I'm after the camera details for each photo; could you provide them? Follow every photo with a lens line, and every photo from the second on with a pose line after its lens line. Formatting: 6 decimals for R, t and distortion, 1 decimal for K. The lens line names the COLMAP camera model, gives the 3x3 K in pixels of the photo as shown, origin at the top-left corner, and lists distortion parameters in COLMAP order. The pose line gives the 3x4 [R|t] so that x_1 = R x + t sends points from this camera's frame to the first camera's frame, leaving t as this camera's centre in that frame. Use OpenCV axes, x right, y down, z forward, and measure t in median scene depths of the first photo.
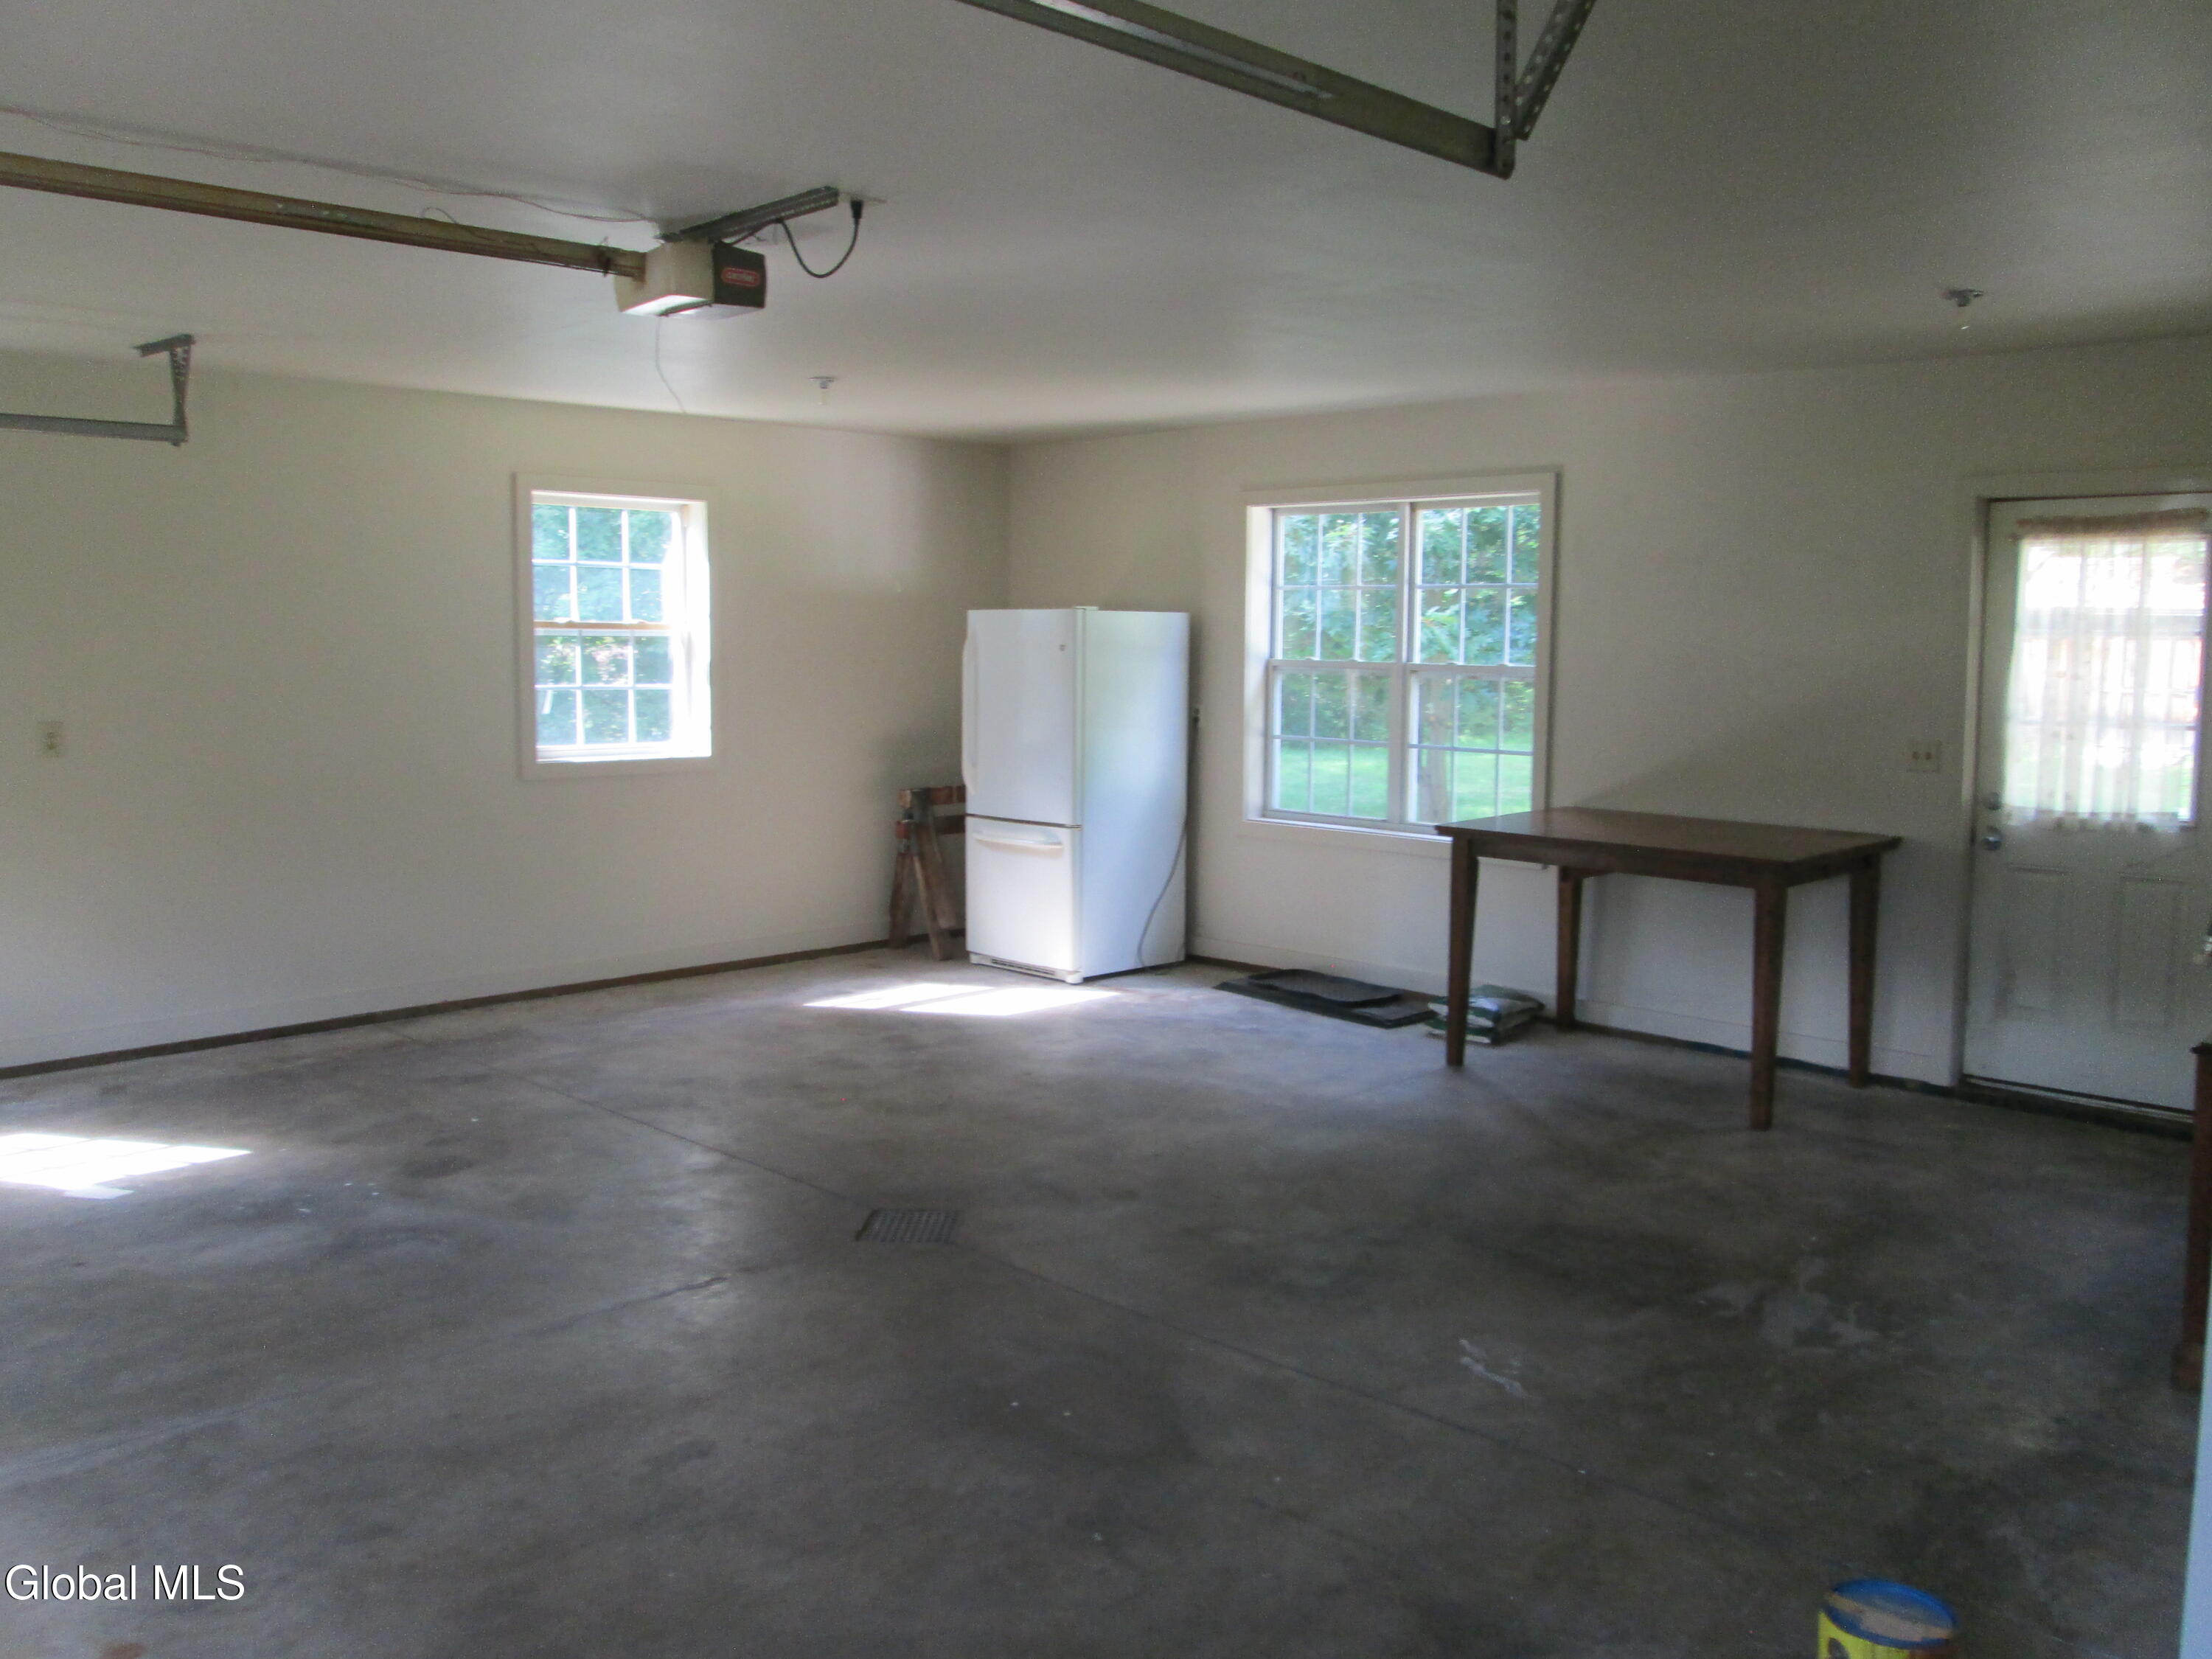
lens RADIAL K [[1817.1, 0, 1105.4], [0, 1817.1, 828.7], [0, 0, 1]] dist [-0.053274, 0.010394]
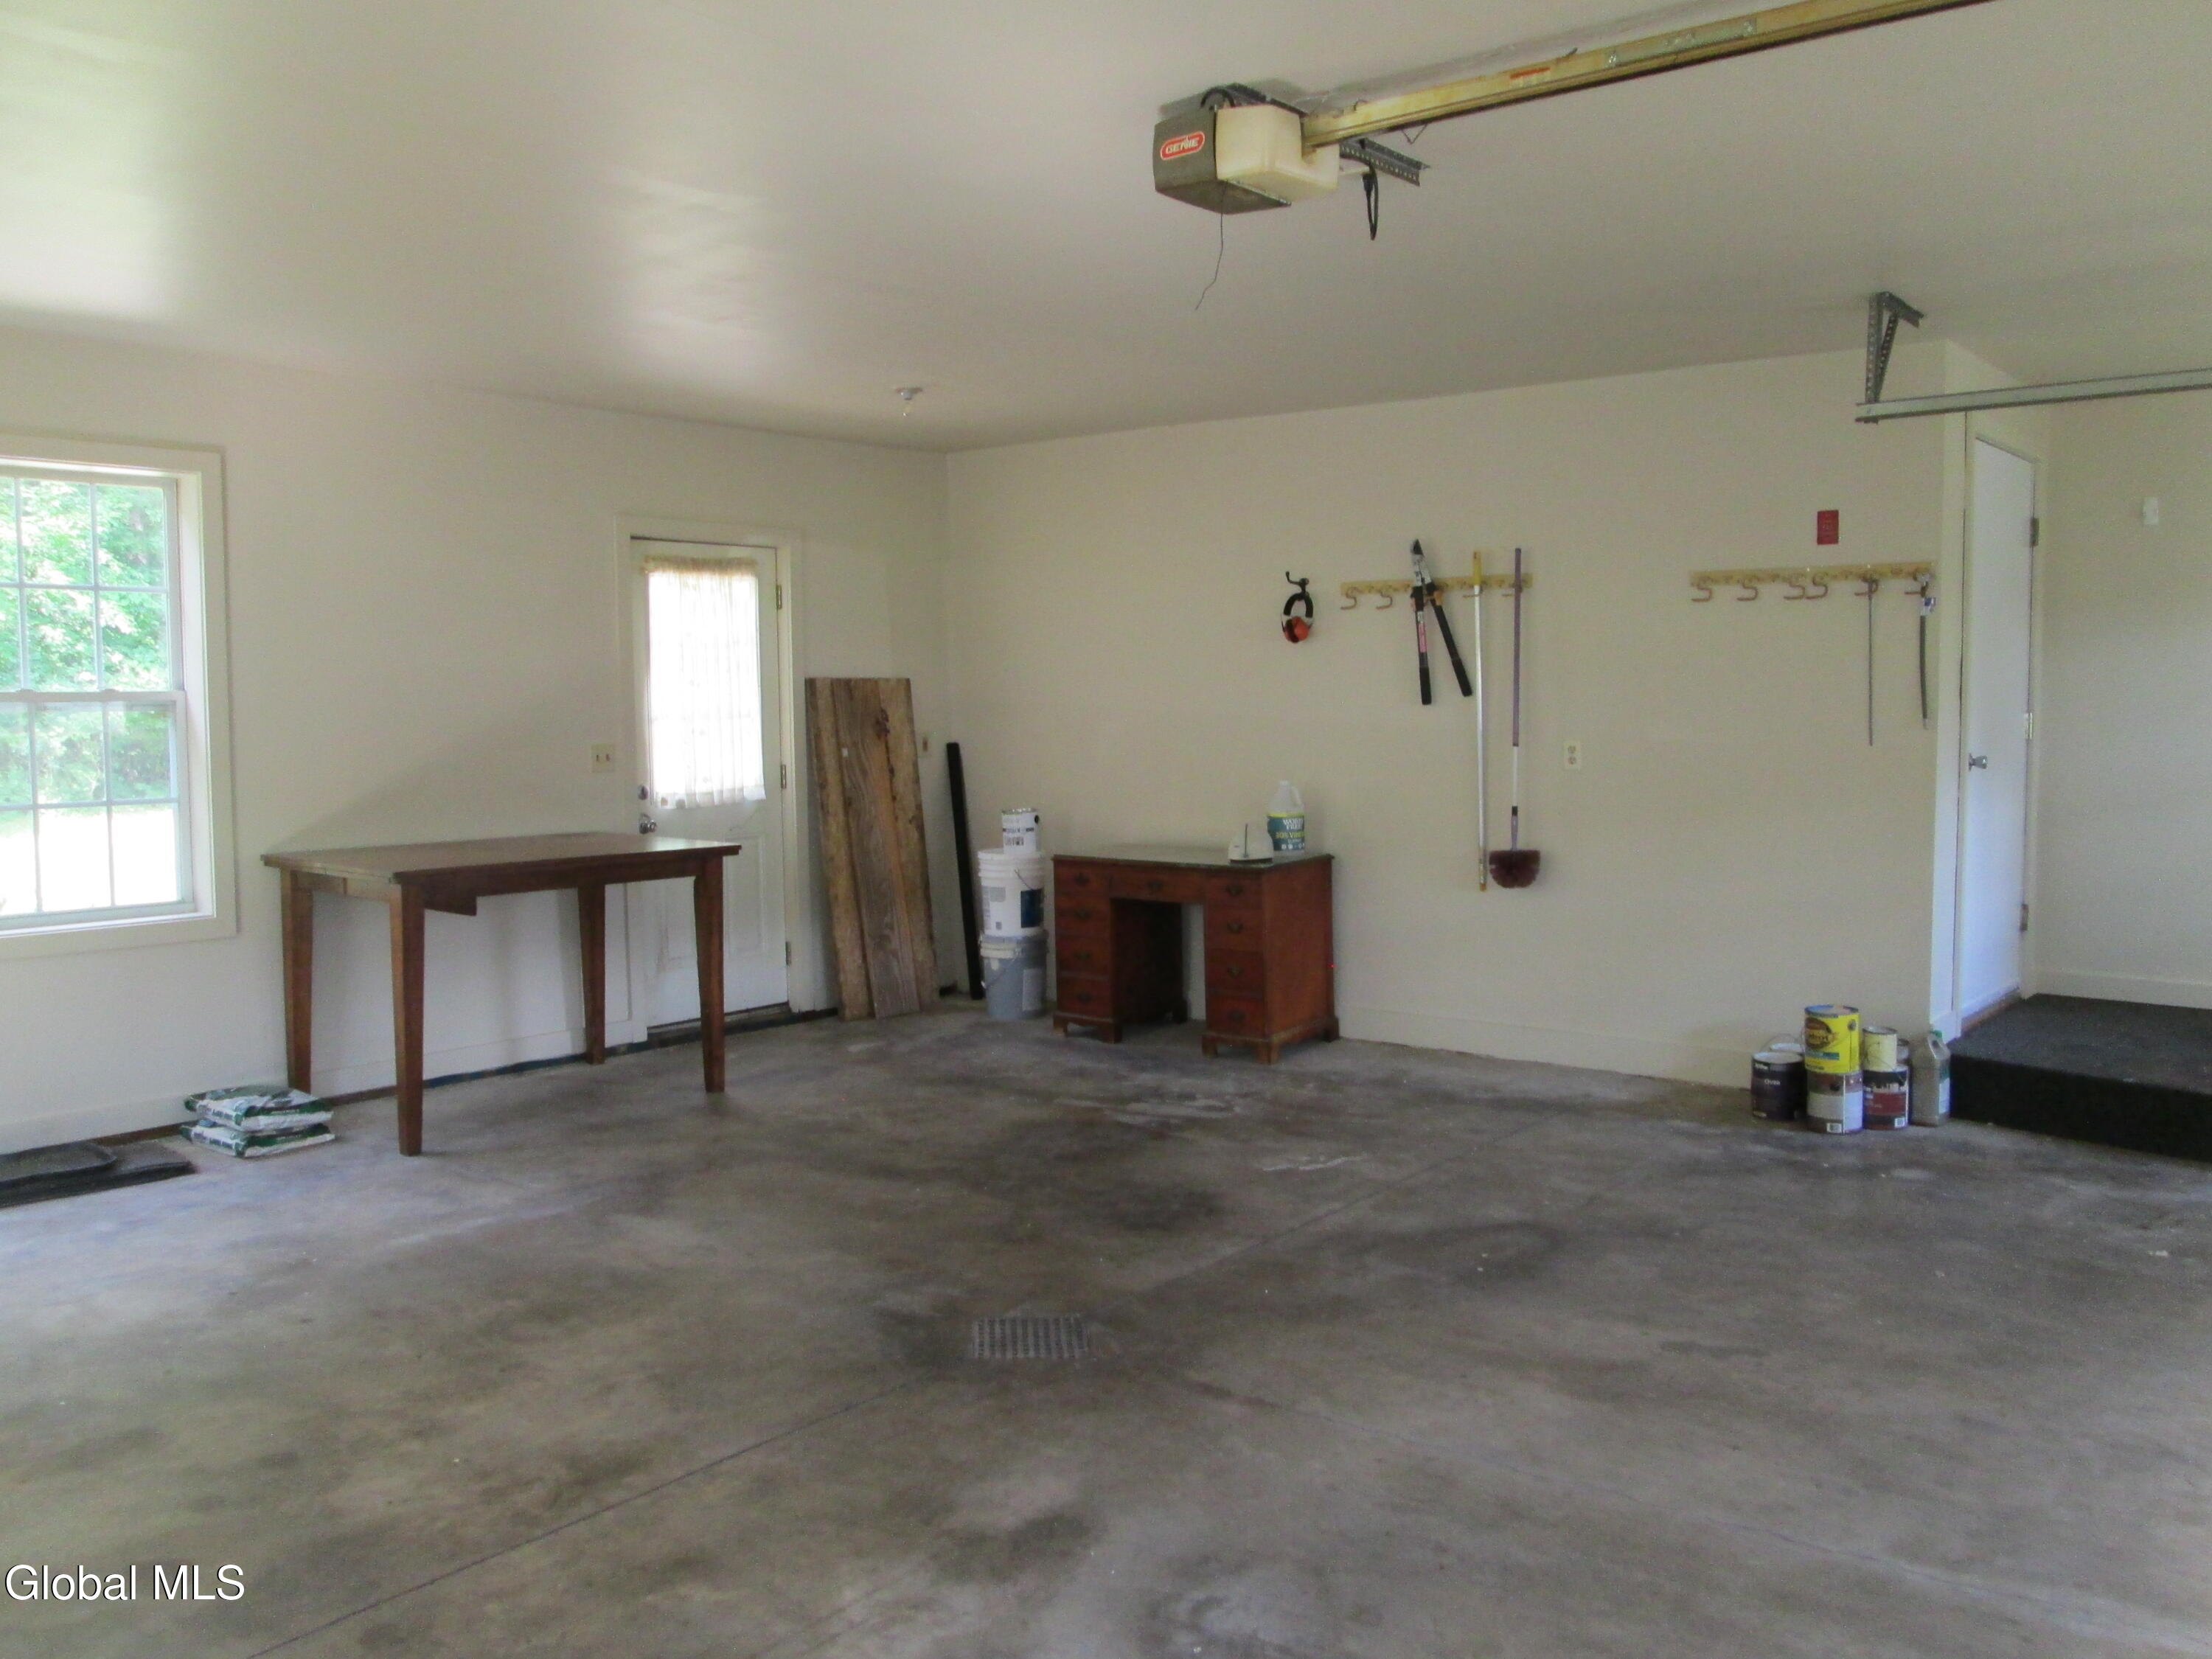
lens RADIAL K [[1817.1, 0, 1105.8], [0, 1817.1, 826.9], [0, 0, 1]] dist [-0.053274, 0.010394]
pose [[-0.109181, -0.071390, 0.991455, -0.999285], [0.119017, 0.989303, 0.084342, -0.078783], [-0.986871, 0.127209, -0.099517, 1.135067]]
